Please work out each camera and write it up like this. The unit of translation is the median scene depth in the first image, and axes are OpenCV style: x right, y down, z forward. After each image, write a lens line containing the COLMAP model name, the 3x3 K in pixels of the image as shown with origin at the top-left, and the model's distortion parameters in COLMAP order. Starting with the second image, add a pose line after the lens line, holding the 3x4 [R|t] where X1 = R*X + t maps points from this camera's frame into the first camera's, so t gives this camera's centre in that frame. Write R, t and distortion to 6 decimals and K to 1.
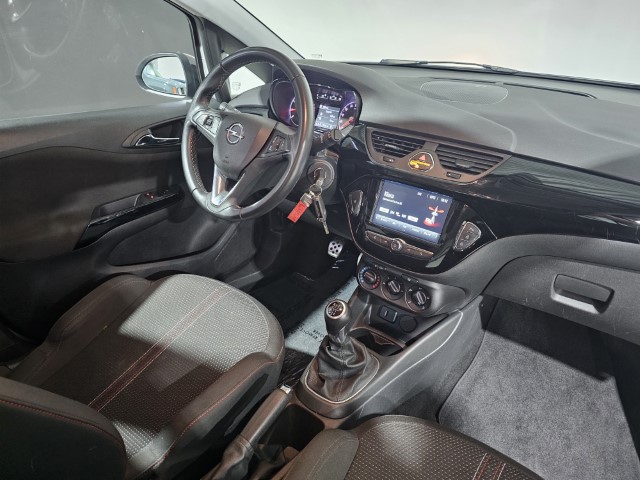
lens RADIAL K [[432.0, 0, 320.0], [0, 432.0, 240.0], [0, 0, 1]] dist [0.000597, 0.000420]
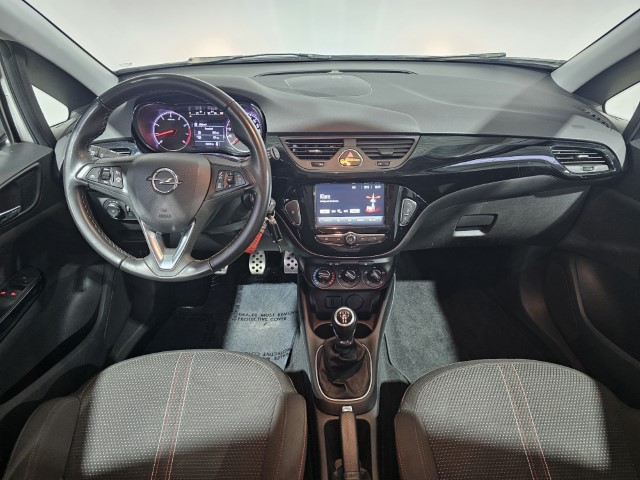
lens RADIAL K [[432.0, 0, 320.0], [0, 432.0, 240.0], [0, 0, 1]] dist [0.000597, 0.000420]
pose [[0.763964, -0.350612, 0.541692, -0.463850], [0.317743, 0.935071, 0.157106, -0.178148], [-0.561603, 0.052096, 0.825765, 0.152800]]
